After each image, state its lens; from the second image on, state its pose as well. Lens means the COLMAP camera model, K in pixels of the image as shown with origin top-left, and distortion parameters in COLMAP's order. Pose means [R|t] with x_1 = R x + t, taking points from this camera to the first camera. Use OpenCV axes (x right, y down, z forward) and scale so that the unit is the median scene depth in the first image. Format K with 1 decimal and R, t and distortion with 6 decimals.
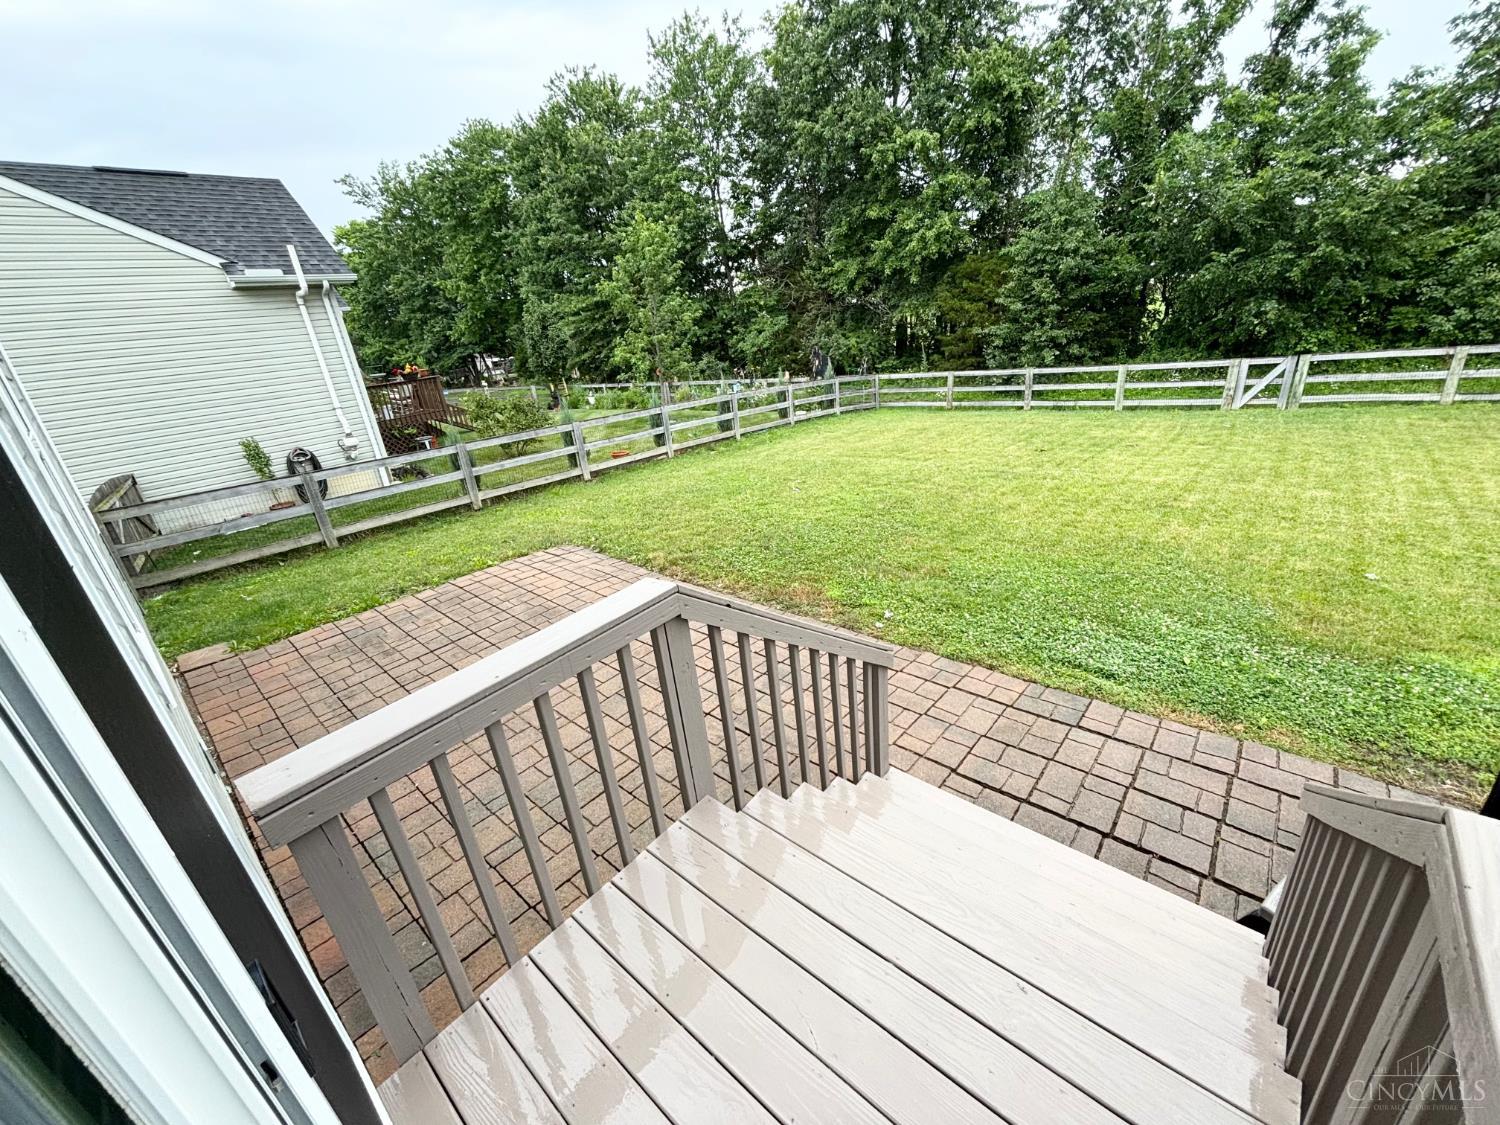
lens RADIAL K [[604.8, 0, 750.0], [0, 604.8, 568.4], [0, 0, 1]] dist [-0.006320, 0.001013]
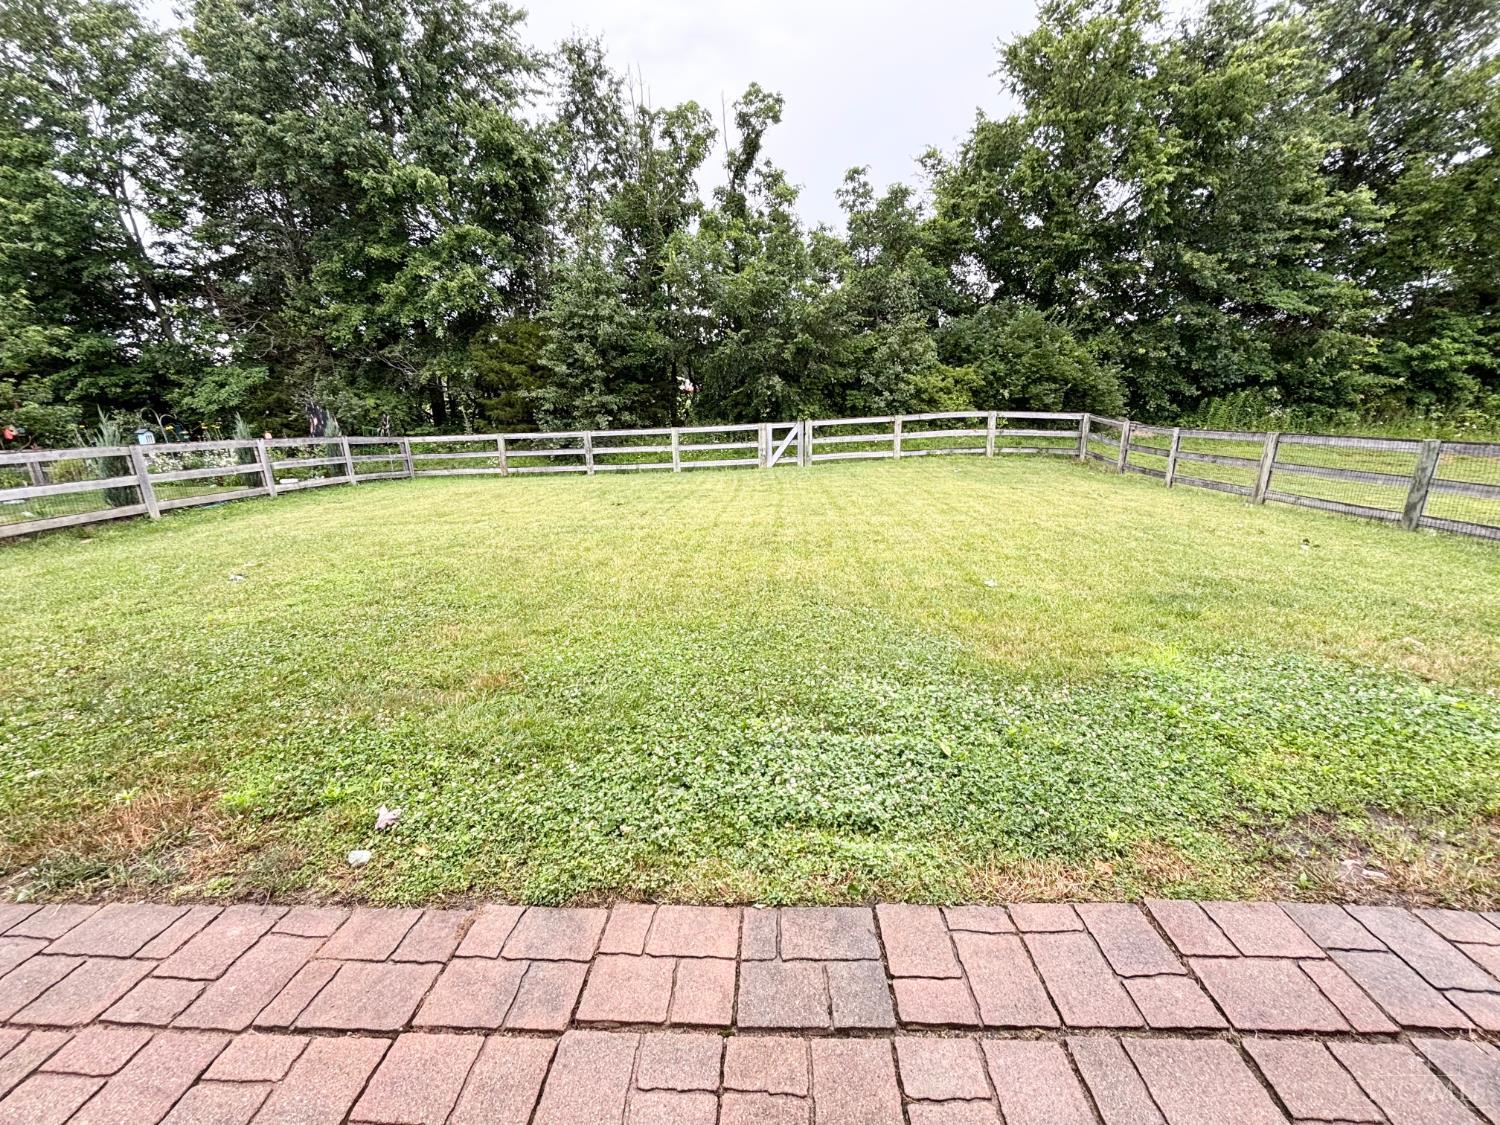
lens RADIAL K [[604.8, 0, 753.6], [0, 604.8, 570.4], [0, 0, 1]] dist [-0.006320, 0.001013]
pose [[0.774115, -0.105807, 0.624140, 0.056651], [0.191682, 0.978827, -0.071805, -0.003044], [-0.603328, 0.175222, 0.778006, 0.154231]]
